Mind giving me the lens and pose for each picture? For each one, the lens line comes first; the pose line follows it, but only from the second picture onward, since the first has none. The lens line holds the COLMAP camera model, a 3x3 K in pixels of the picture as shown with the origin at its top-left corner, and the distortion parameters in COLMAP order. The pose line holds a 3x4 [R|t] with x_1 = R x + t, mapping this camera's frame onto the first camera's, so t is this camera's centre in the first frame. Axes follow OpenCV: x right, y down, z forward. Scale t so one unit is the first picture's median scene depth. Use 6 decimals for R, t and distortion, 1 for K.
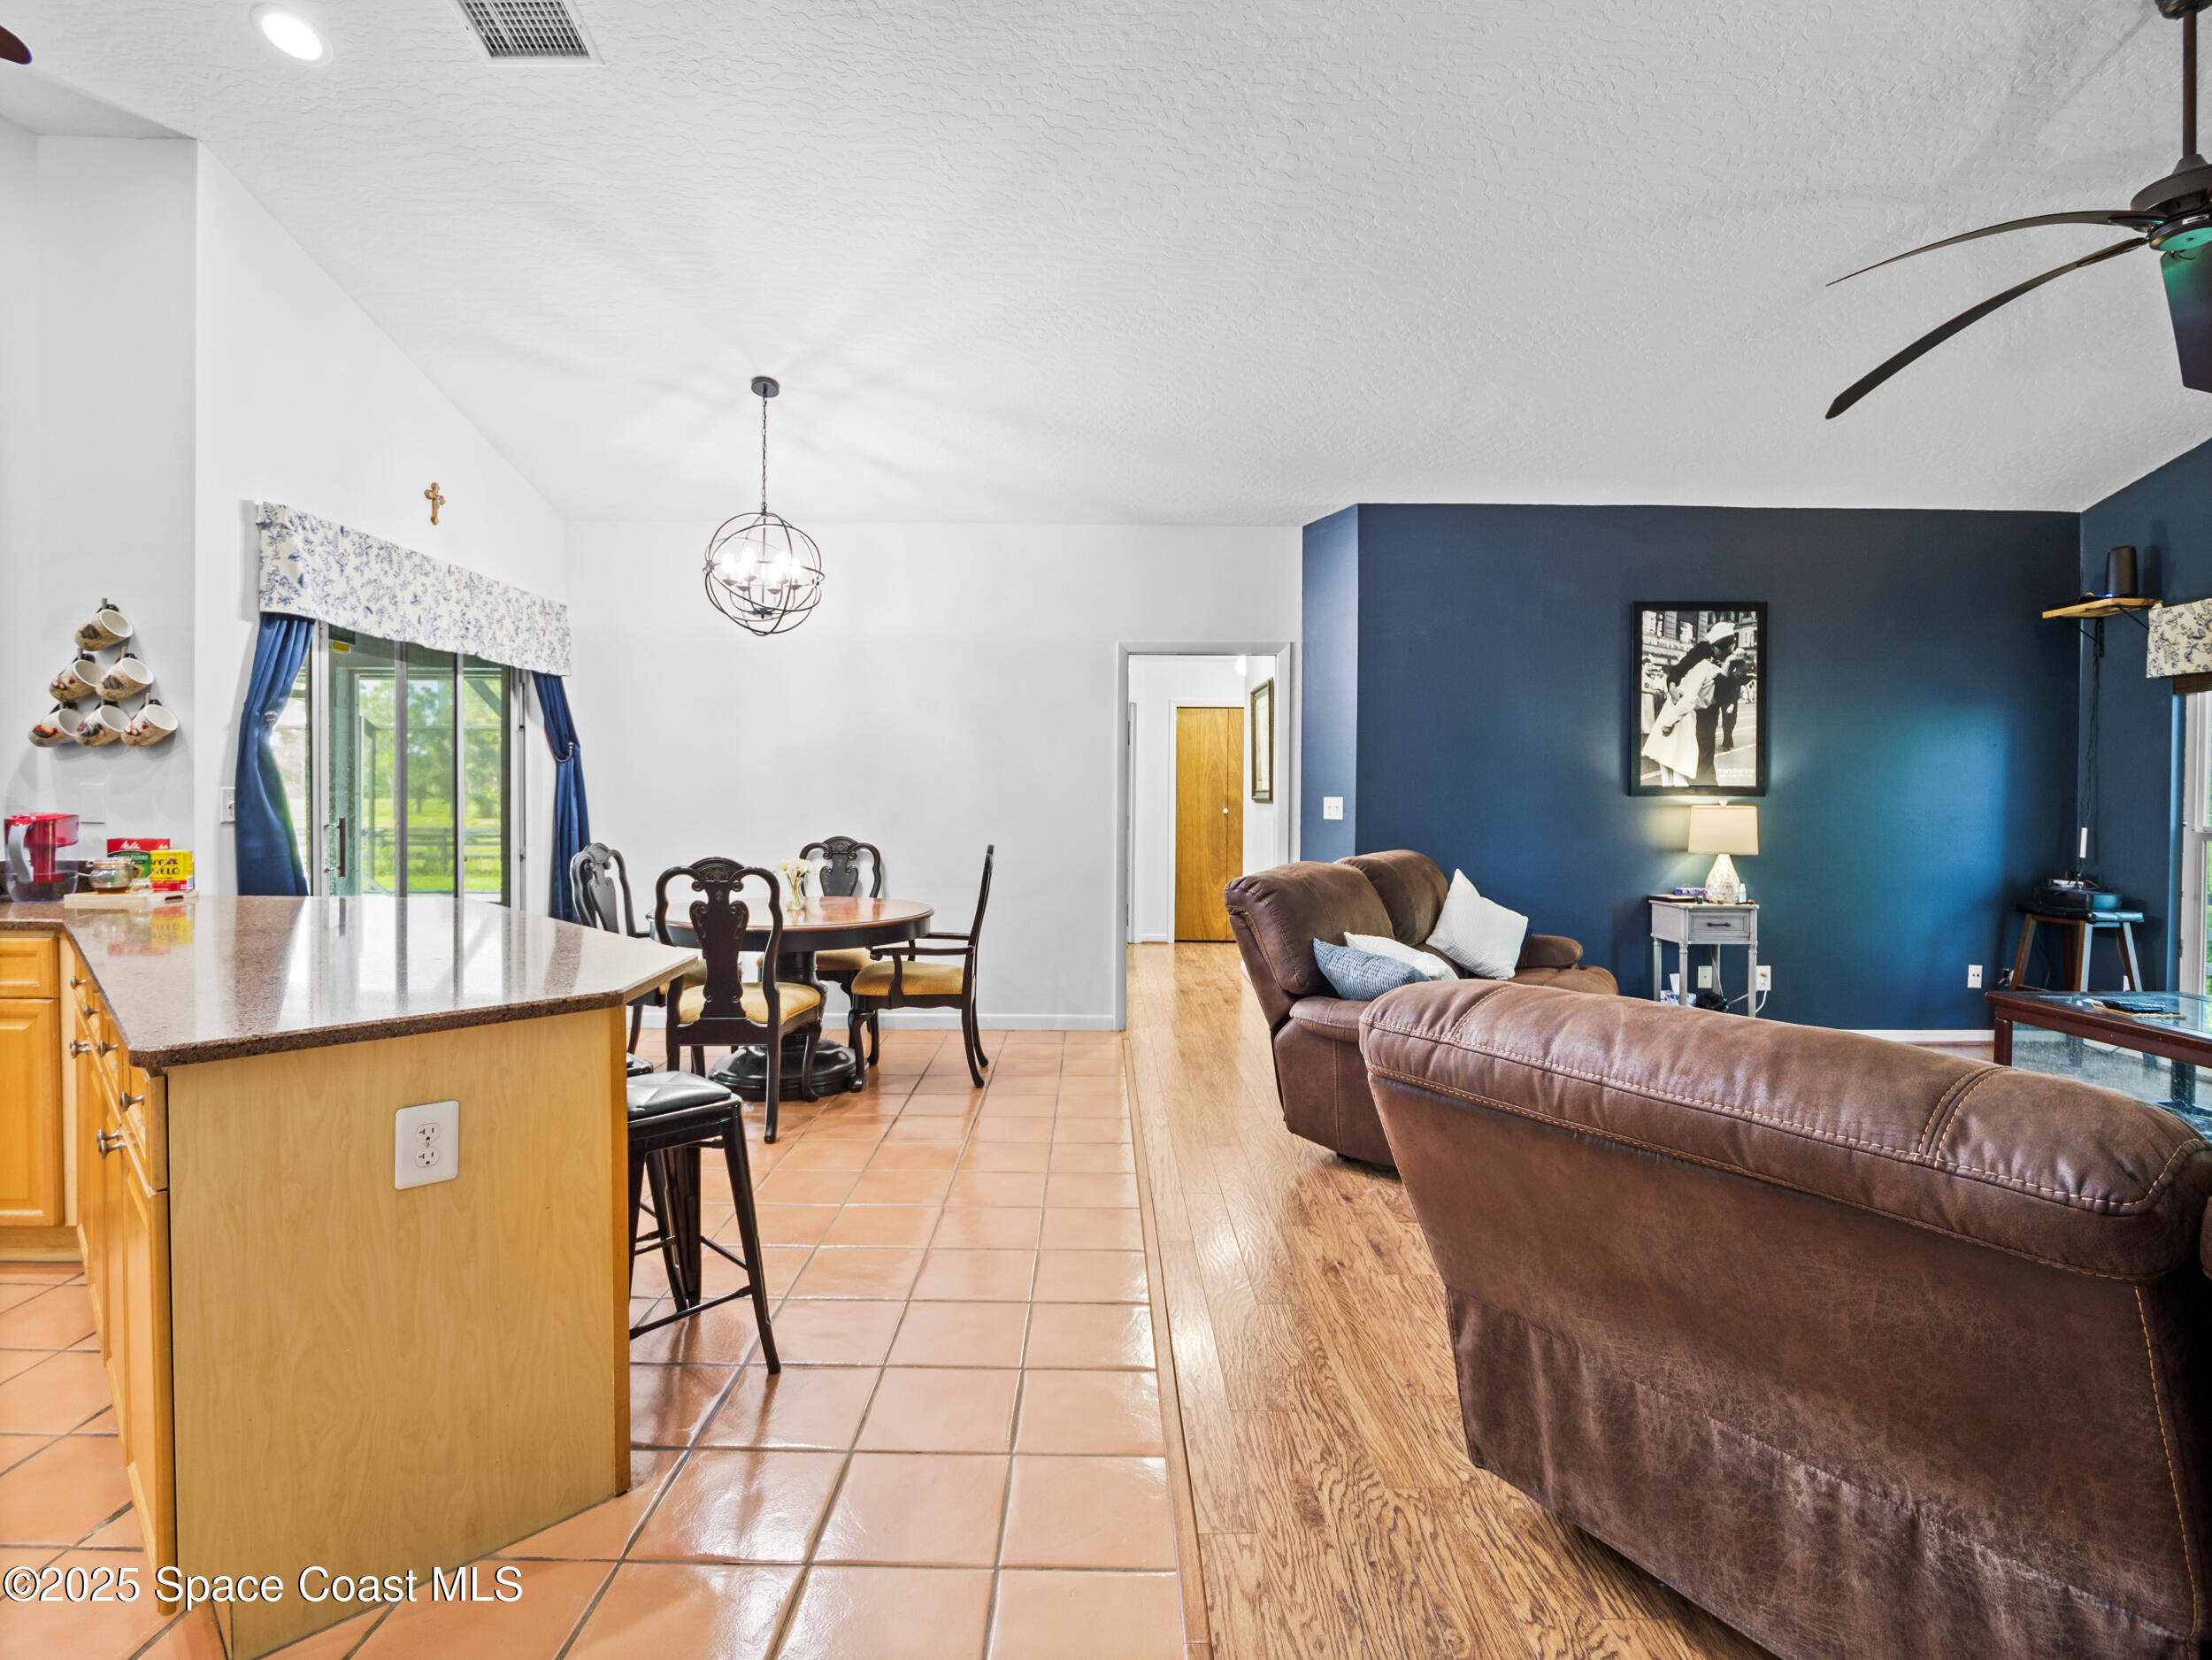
lens RADIAL K [[1105.1, 0, 1077.5], [0, 1105.1, 806.1], [0, 0, 1]] dist [-0.007295, 0.000310]
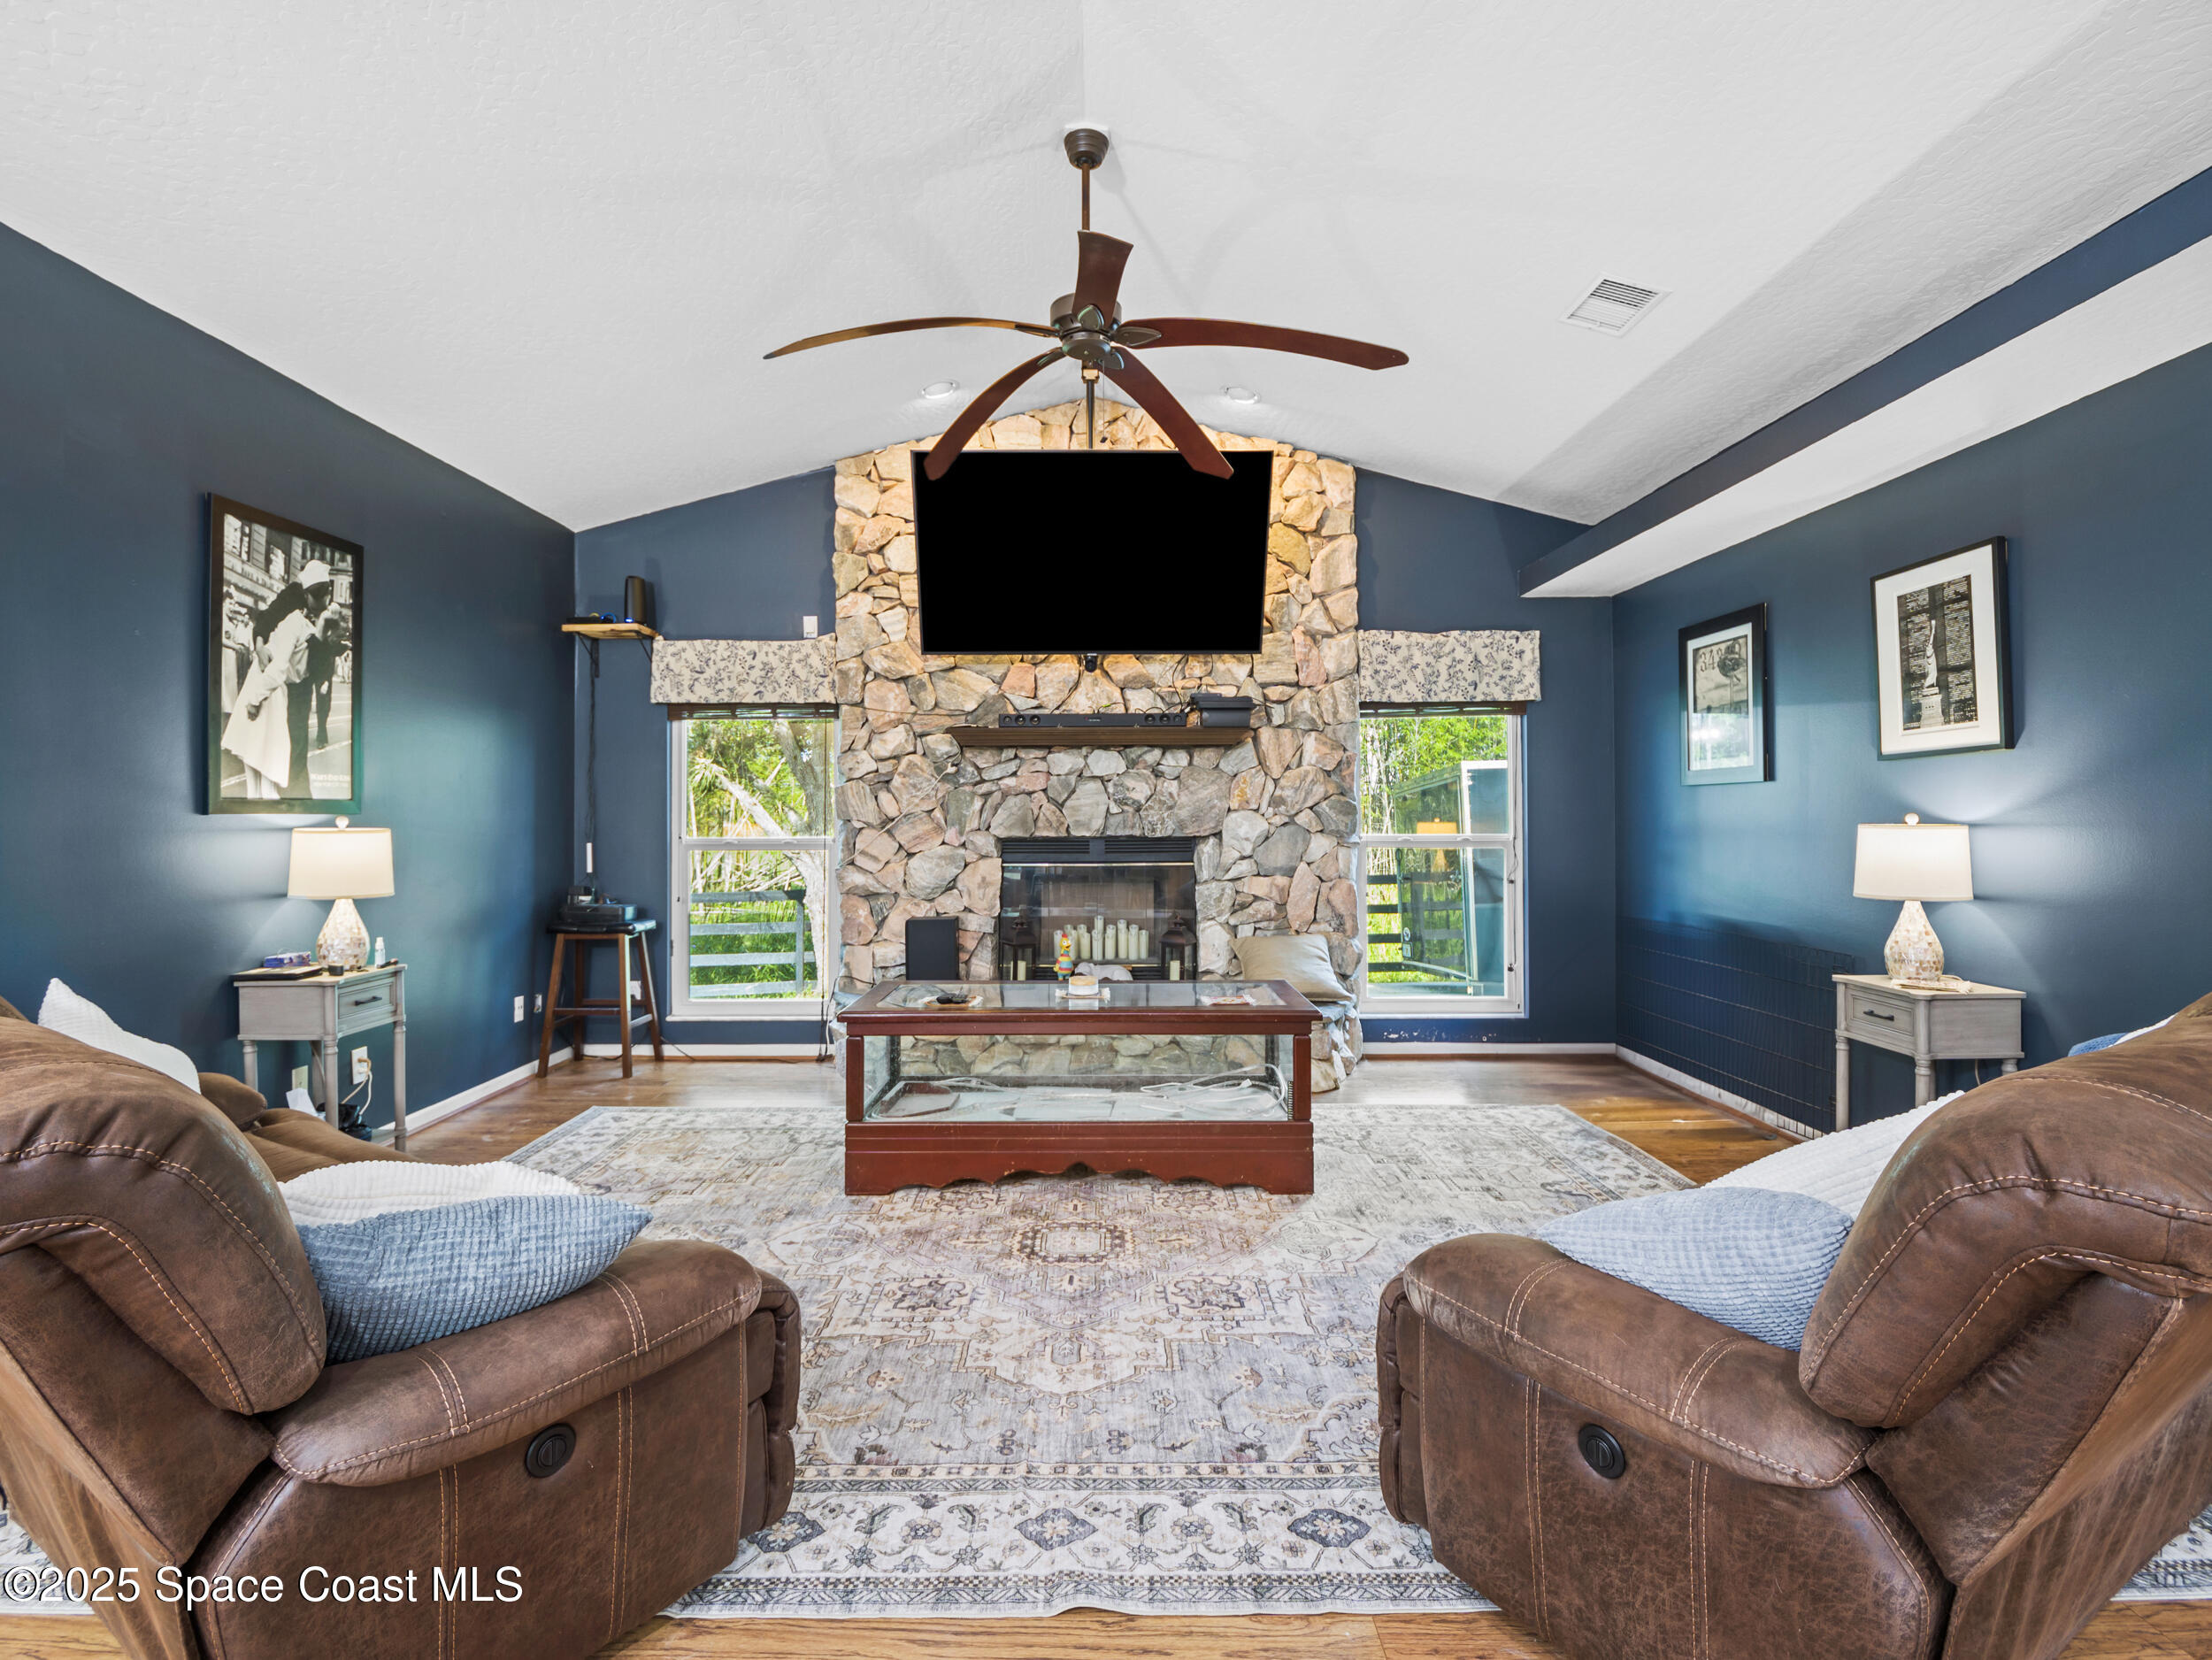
lens RADIAL K [[1105.1, 0, 1077.5], [0, 1105.1, 806.1], [0, 0, 1]] dist [-0.007295, 0.000310]
pose [[-0.007512, 0.000720, 0.999972, -0.104236], [0.003899, 0.999992, -0.000691, -0.011443], [-0.999964, 0.003894, -0.007515, 0.531727]]
